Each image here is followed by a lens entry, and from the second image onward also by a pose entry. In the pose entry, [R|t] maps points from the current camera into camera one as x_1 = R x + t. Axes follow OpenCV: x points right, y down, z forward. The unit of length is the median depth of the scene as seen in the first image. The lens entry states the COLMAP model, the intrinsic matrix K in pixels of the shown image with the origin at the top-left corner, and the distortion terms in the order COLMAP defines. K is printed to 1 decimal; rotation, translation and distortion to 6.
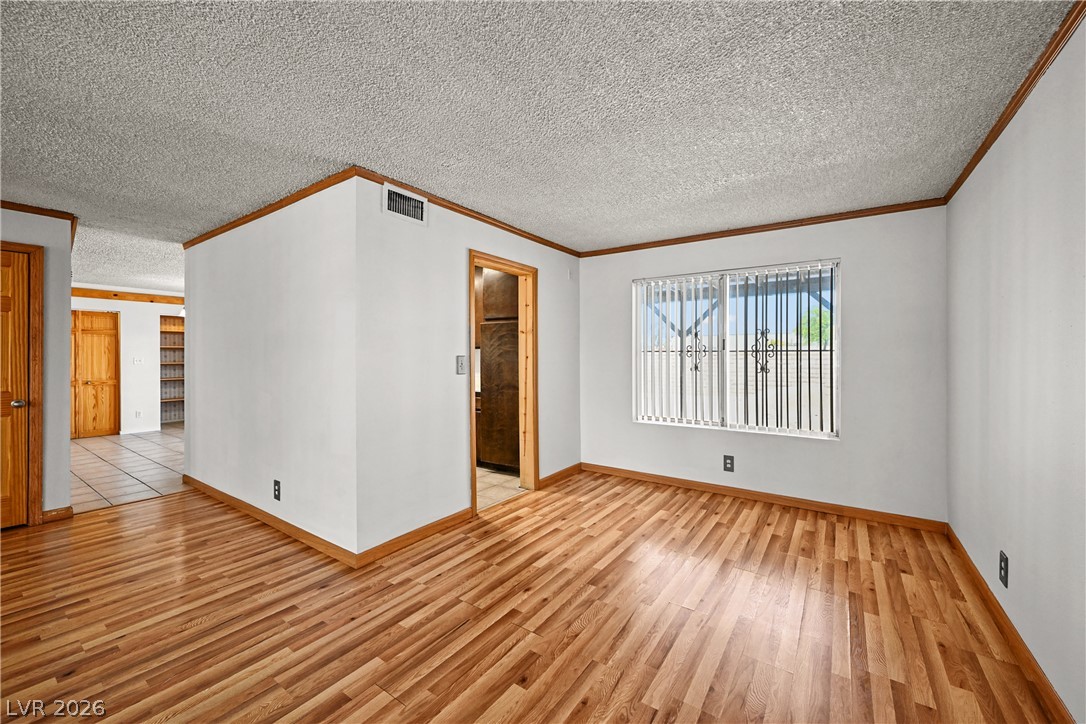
lens RADIAL K [[427.5, 0, 542.5], [0, 427.5, 355.7], [0, 0, 1]] dist [0.000413, 0.000221]
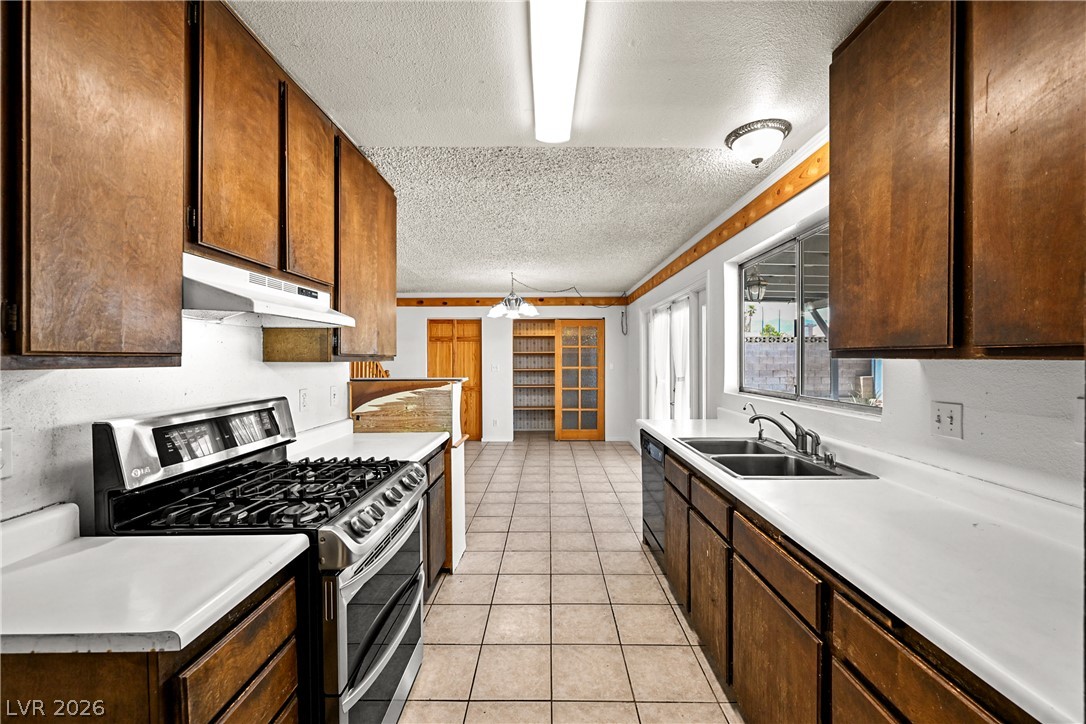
lens RADIAL K [[425.4, 0, 543.0], [0, 425.4, 362.0], [0, 0, 1]] dist [0.000223, 0.000220]
pose [[0.561158, 0.009401, -0.827655, -0.189896], [0.001832, 0.999919, 0.012599, -0.027507], [0.827706, -0.008586, 0.561096, 1.188311]]
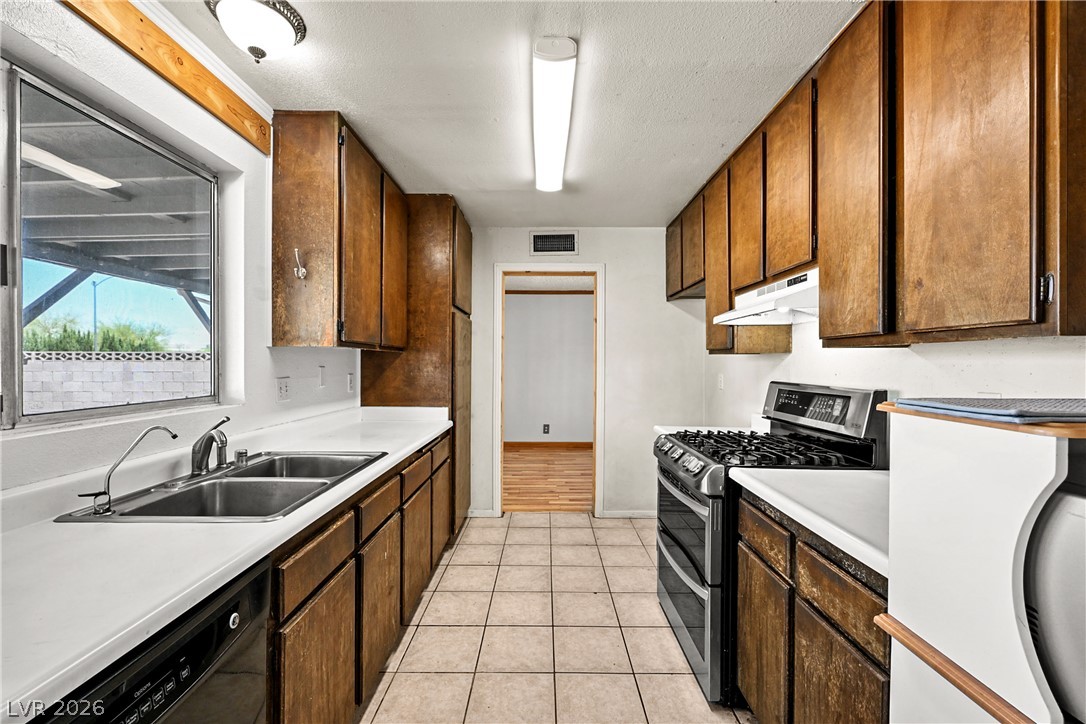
lens RADIAL K [[448.6, 0, 543.0], [0, 448.6, 362.0], [0, 0, 1]] dist [0.000024, 0.000000]
pose [[-0.568651, 0.001201, 0.822578, -1.078215], [0.000181, 0.999999, -0.001335, -0.013080], [-0.822579, -0.000610, -0.568651, 1.824940]]
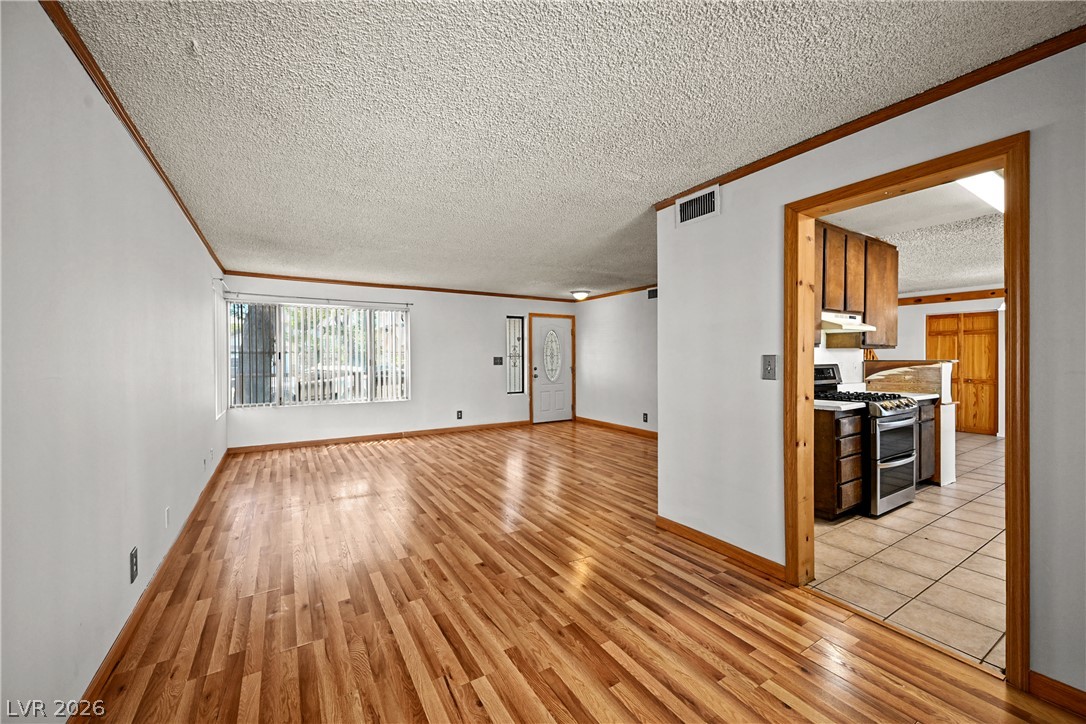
lens RADIAL K [[425.4, 0, 543.0], [0, 425.4, 362.0], [0, 0, 1]] dist [0.000223, 0.000220]
pose [[-0.398402, 0.010694, -0.917148, 0.650954], [0.005133, 0.999942, 0.009430, 0.002910], [0.917196, -0.000951, -0.398434, 0.924428]]
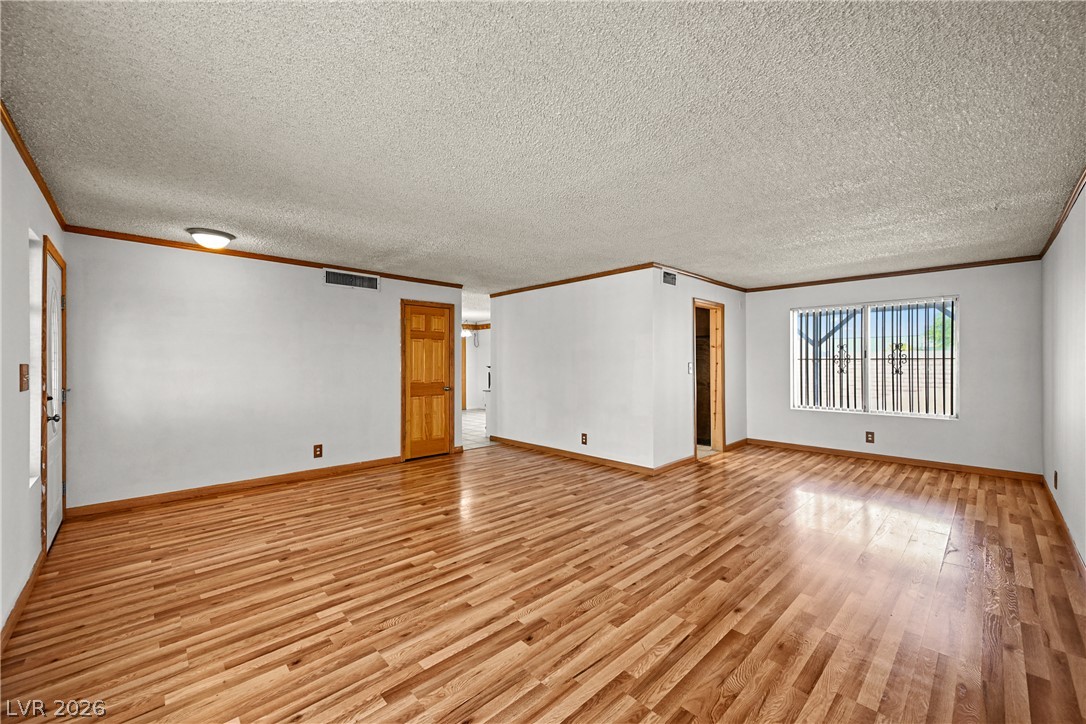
lens RADIAL K [[425.4, 0, 543.0], [0, 425.4, 362.0], [0, 0, 1]] dist [0.000223, 0.000220]
pose [[0.980234, -0.002395, -0.197828, -0.419615], [0.002399, 0.999997, -0.000219, -0.003487], [0.197828, -0.000260, 0.980237, -0.725434]]
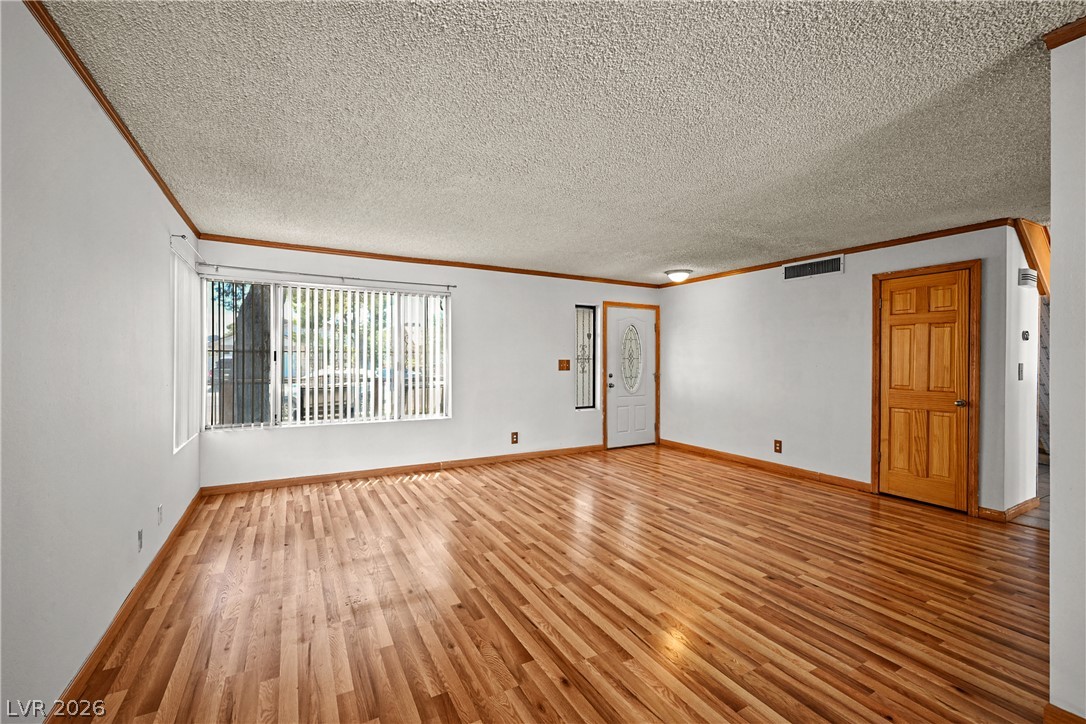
lens RADIAL K [[454.4, 0, 543.0], [0, 454.4, 362.0], [0, 0, 1]] dist [-0.001358, -0.000443]
pose [[-0.433908, 0.001223, -0.900956, 0.324079], [-0.001487, 0.999997, 0.002074, 0.001877], [0.900956, 0.002239, -0.433905, 0.502641]]
